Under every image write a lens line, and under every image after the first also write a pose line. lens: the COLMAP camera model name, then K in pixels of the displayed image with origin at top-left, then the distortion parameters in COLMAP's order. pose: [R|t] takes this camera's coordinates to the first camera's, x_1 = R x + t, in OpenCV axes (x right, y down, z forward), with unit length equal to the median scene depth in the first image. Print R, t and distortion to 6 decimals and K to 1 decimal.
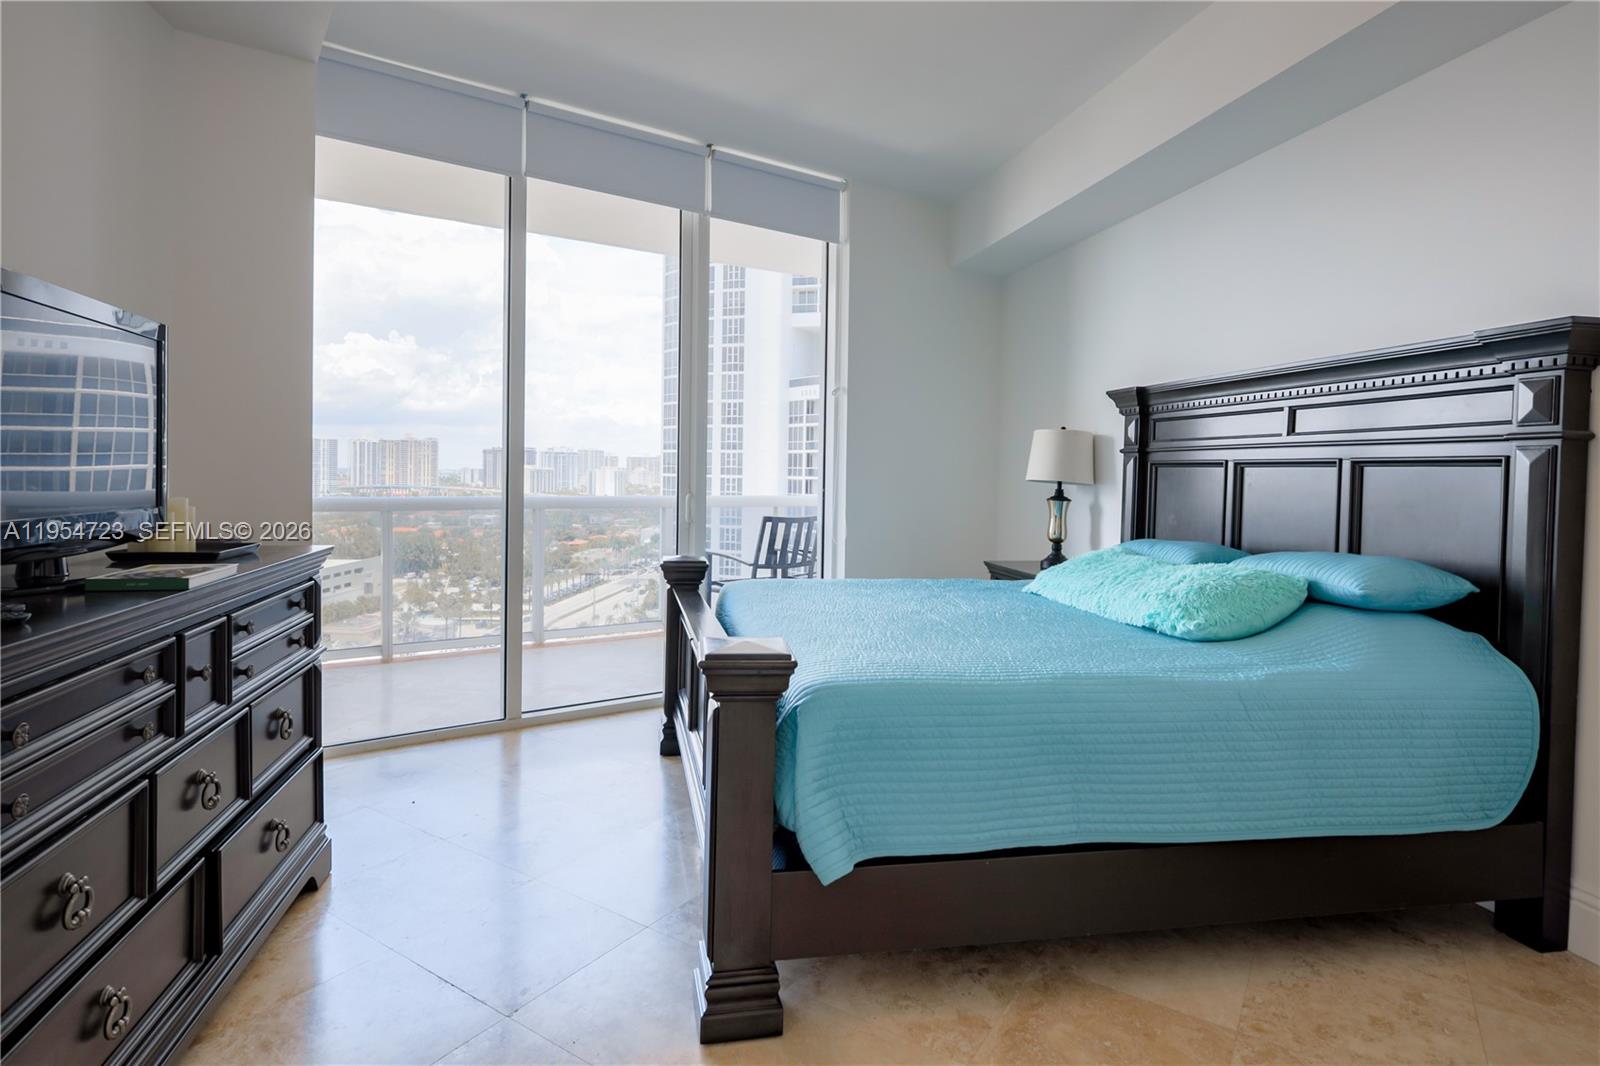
lens RADIAL K [[847.8, 0, 786.8], [0, 847.8, 488.2], [0, 0, 1]] dist [-0.001751, 0.000681]
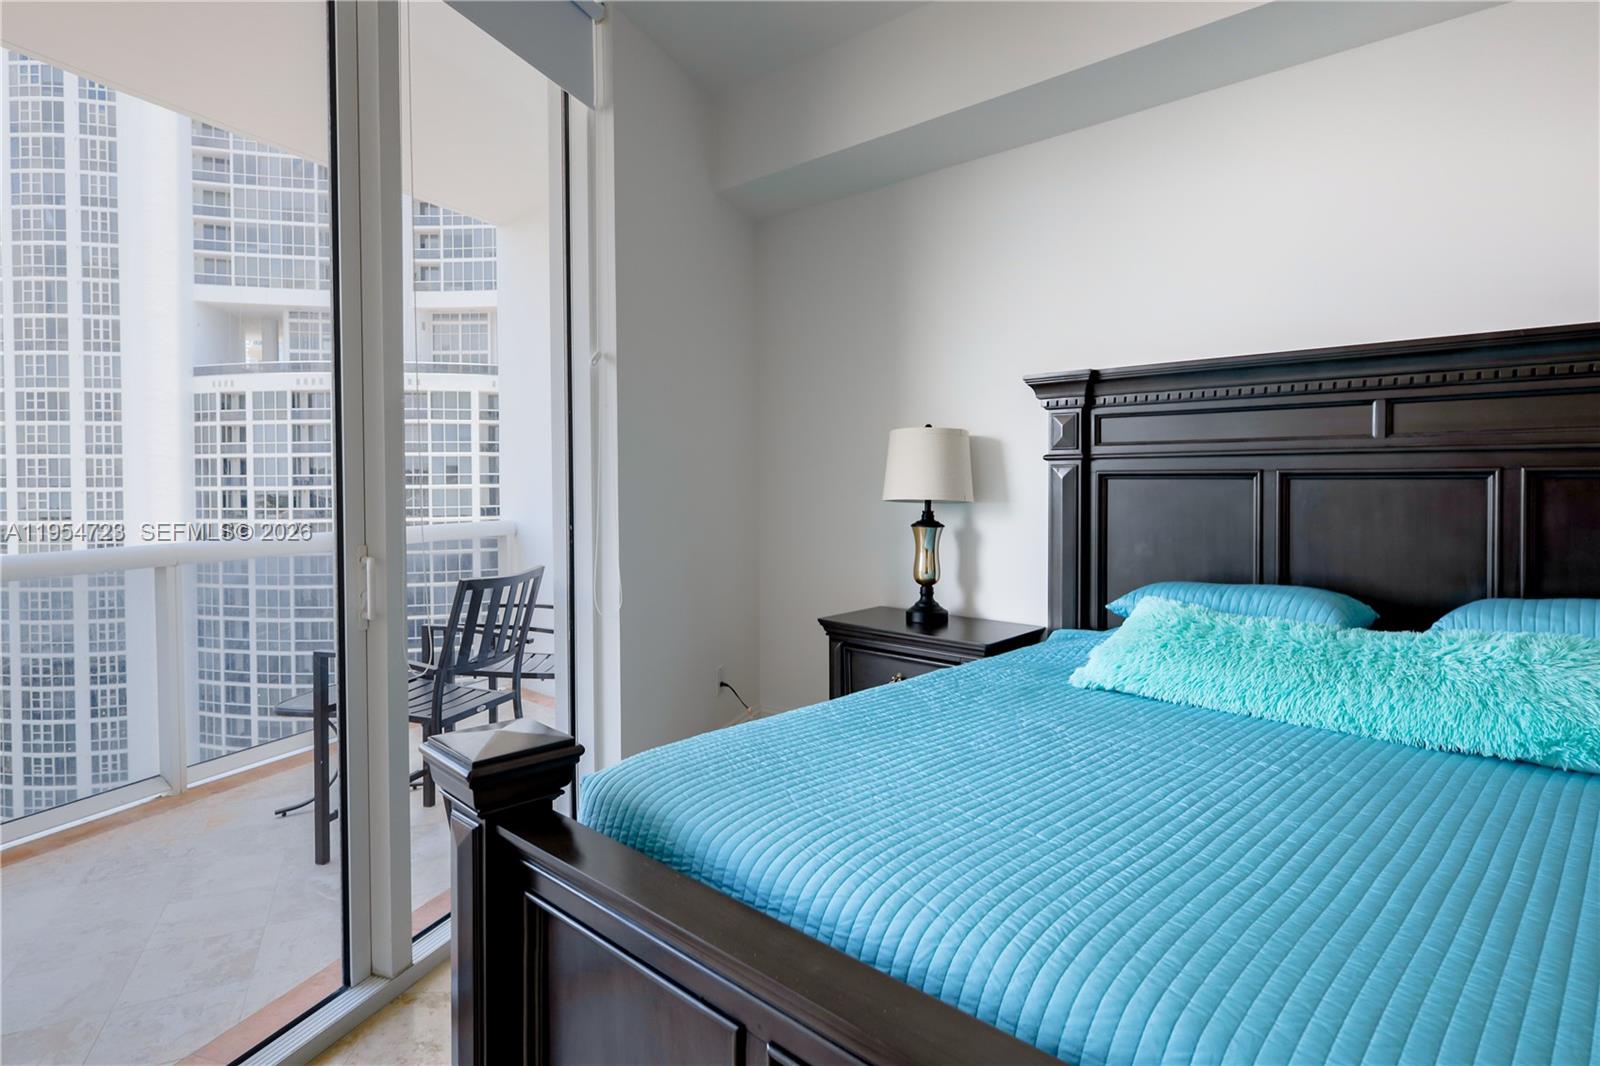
lens RADIAL K [[847.8, 0, 786.8], [0, 847.8, 488.2], [0, 0, 1]] dist [-0.001751, 0.000681]
pose [[0.813018, -0.029711, 0.581480, -0.194012], [0.031278, 0.999484, 0.007337, -0.027005], [-0.581398, 0.012223, 0.813528, 0.481719]]
